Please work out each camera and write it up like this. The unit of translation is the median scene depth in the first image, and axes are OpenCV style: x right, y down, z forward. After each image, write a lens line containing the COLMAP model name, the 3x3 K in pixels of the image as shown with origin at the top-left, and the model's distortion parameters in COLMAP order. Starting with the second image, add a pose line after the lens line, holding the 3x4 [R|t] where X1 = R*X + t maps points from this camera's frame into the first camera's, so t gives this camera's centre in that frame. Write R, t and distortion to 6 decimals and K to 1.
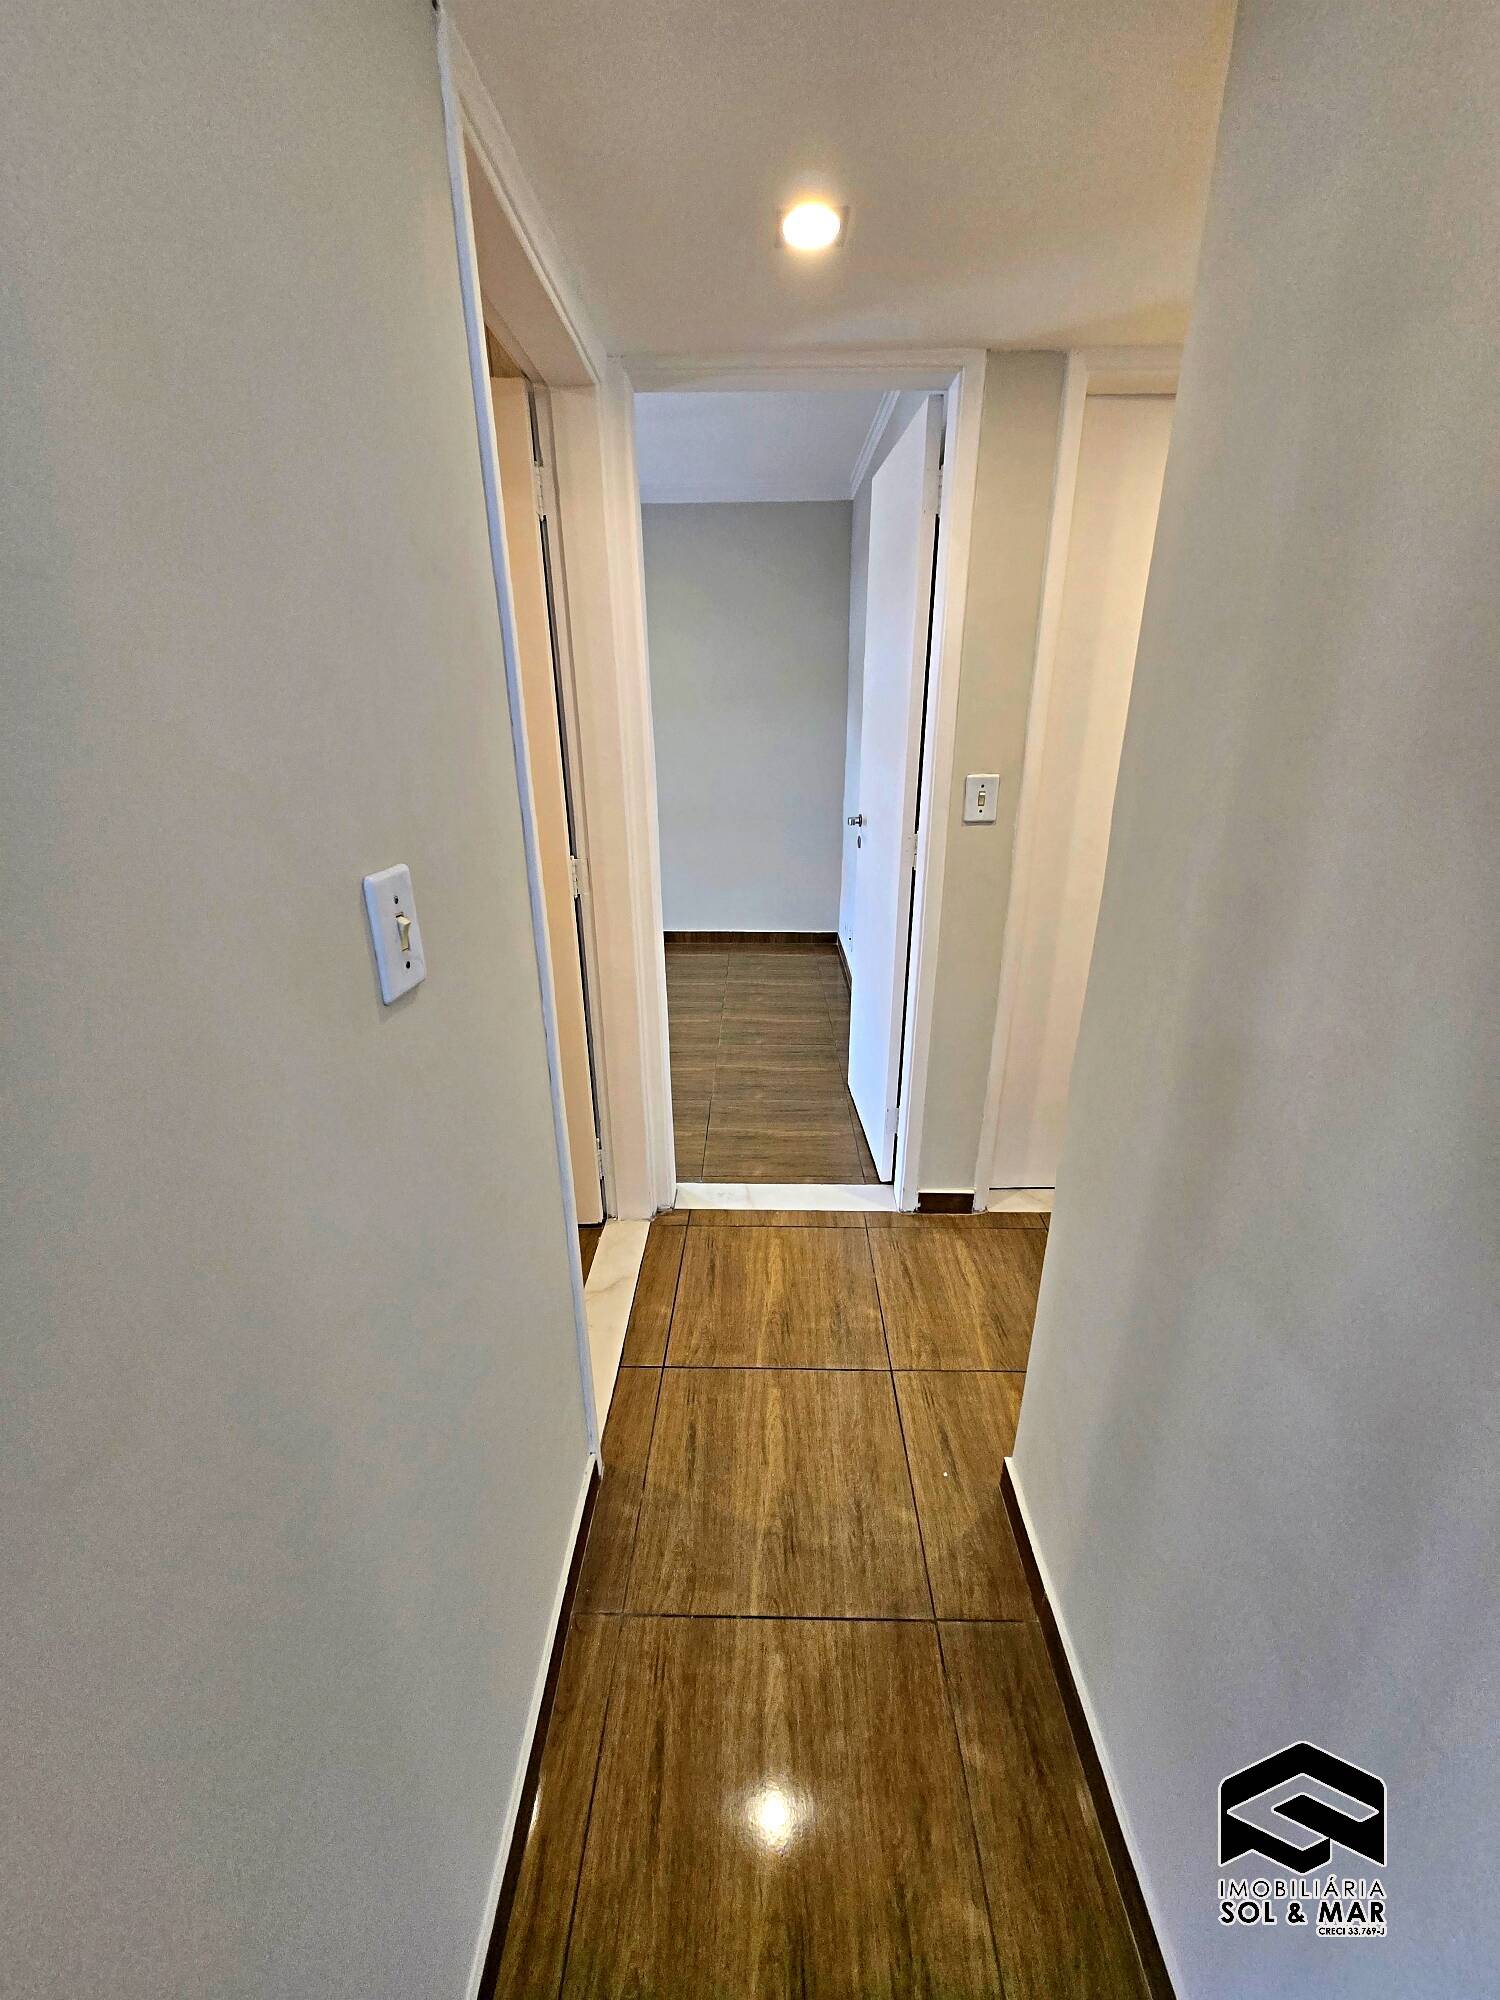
lens RADIAL K [[799.9, 0, 749.8], [0, 799.9, 1002.5], [0, 0, 1]] dist [0.002035, -0.000849]
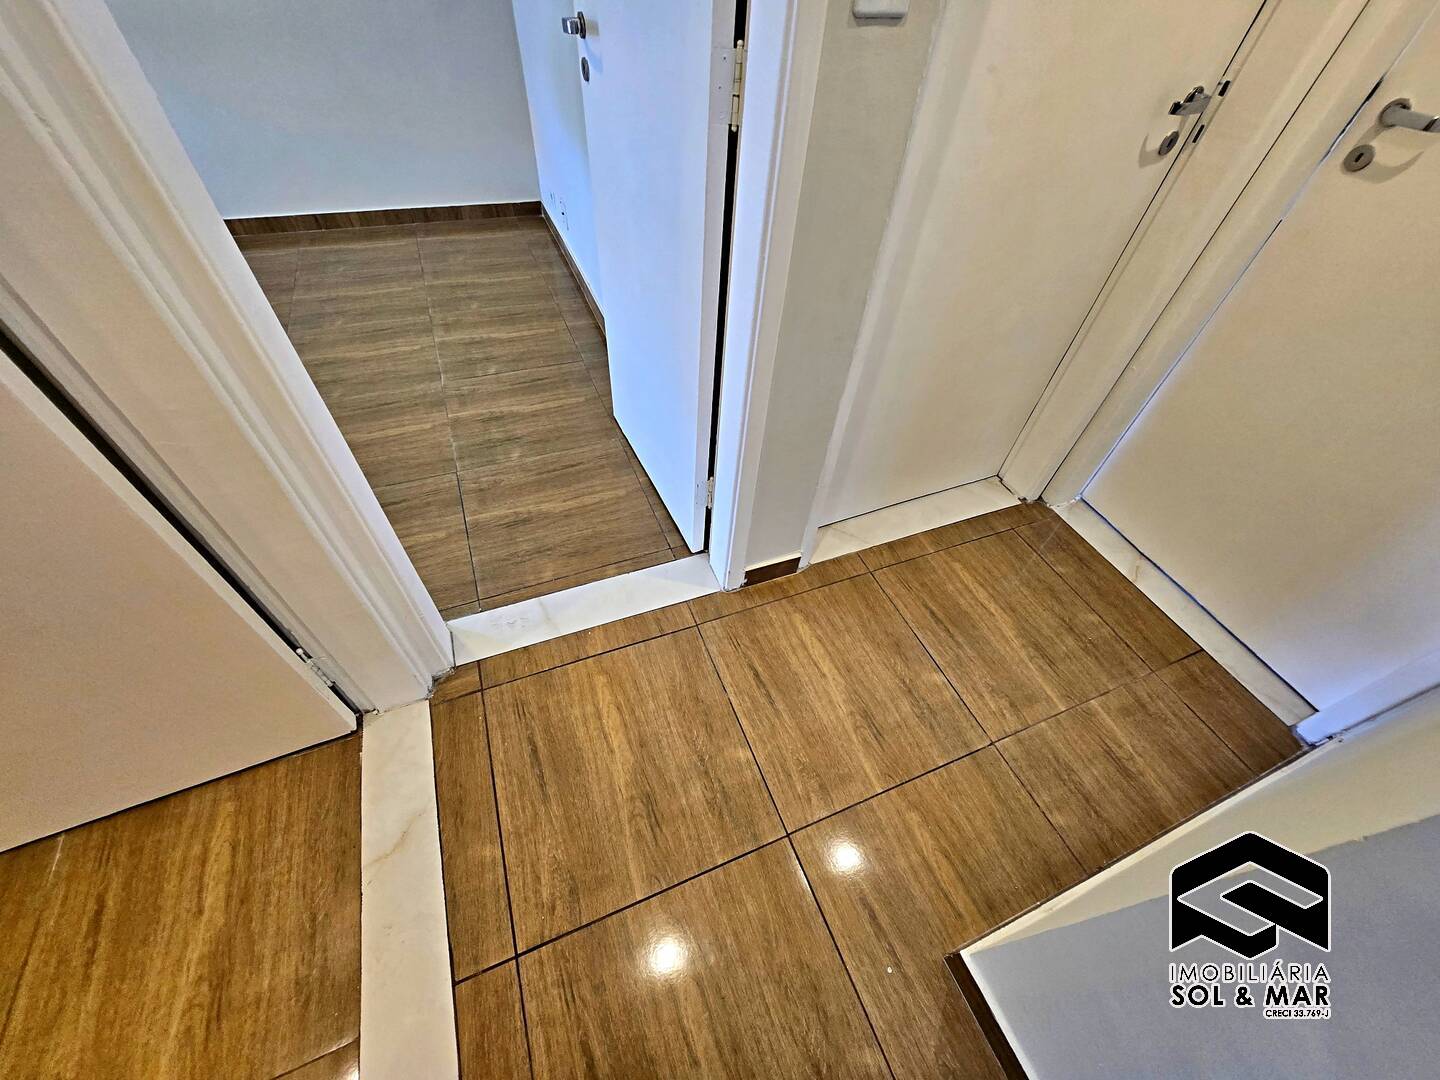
lens RADIAL K [[575.9, 0, 734.5], [0, 575.9, 542.0], [0, 0, 1]] dist [0.002035, -0.000849]
pose [[0.910869, -0.259992, 0.320501, 0.004047], [0.081358, 0.874490, 0.478171, -0.090030], [-0.404596, -0.409476, 0.817699, 0.461684]]
